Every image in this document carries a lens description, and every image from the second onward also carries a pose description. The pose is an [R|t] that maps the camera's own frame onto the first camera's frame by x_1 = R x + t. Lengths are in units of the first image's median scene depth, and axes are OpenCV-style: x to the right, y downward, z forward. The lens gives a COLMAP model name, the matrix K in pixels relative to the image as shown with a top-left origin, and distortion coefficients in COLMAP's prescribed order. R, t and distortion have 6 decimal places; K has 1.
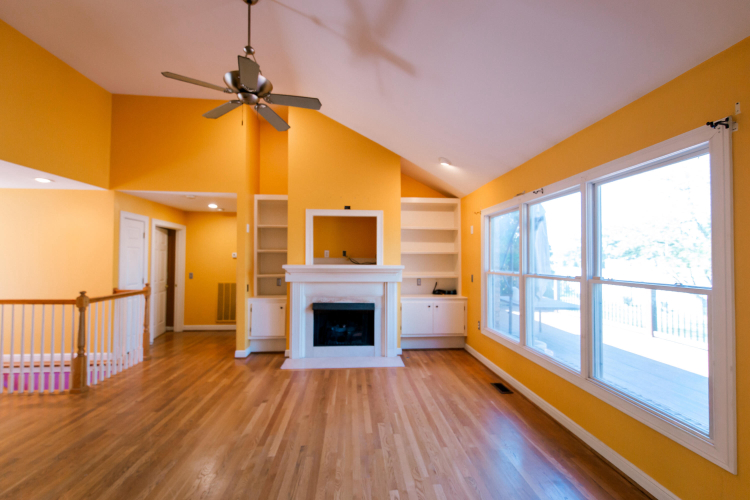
lens RADIAL K [[325.9, 0, 375.0], [0, 325.9, 250.0], [0, 0, 1]] dist [0.000203, 0.000286]
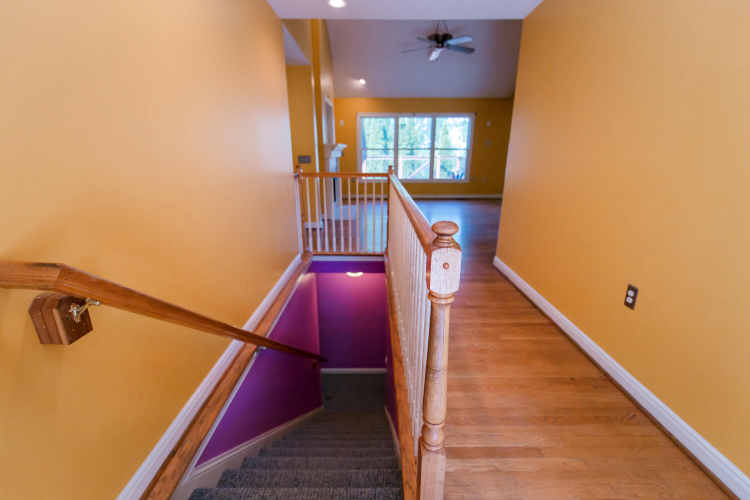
lens RADIAL K [[325.9, 0, 375.0], [0, 325.9, 250.0], [0, 0, 1]] dist [0.000203, 0.000286]
pose [[0.069529, -0.320818, 0.944585, -1.491551], [-0.028362, 0.945858, 0.323338, 0.006363], [-0.997177, -0.049271, 0.056666, 0.724081]]
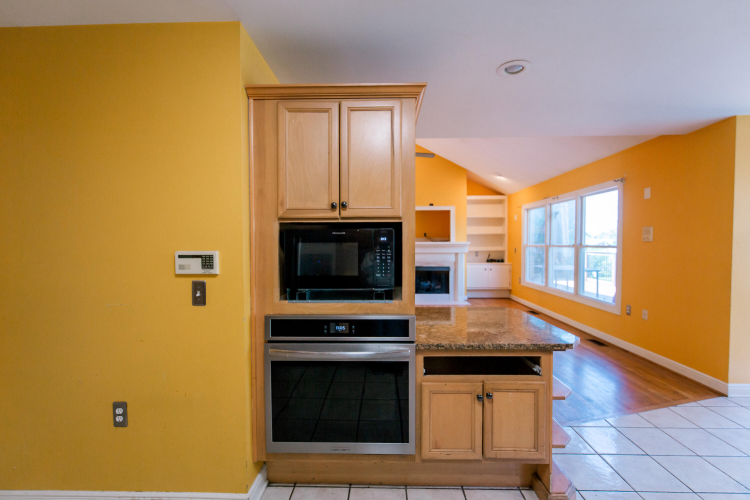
lens RADIAL K [[334.1, 0, 375.0], [0, 334.1, 250.0], [0, 0, 1]] dist [-0.001034, 0.000030]
pose [[0.994619, -0.006638, -0.103391, -0.188546], [0.012036, 0.998592, 0.051670, -0.001206], [0.102902, -0.052636, 0.993298, -0.603619]]
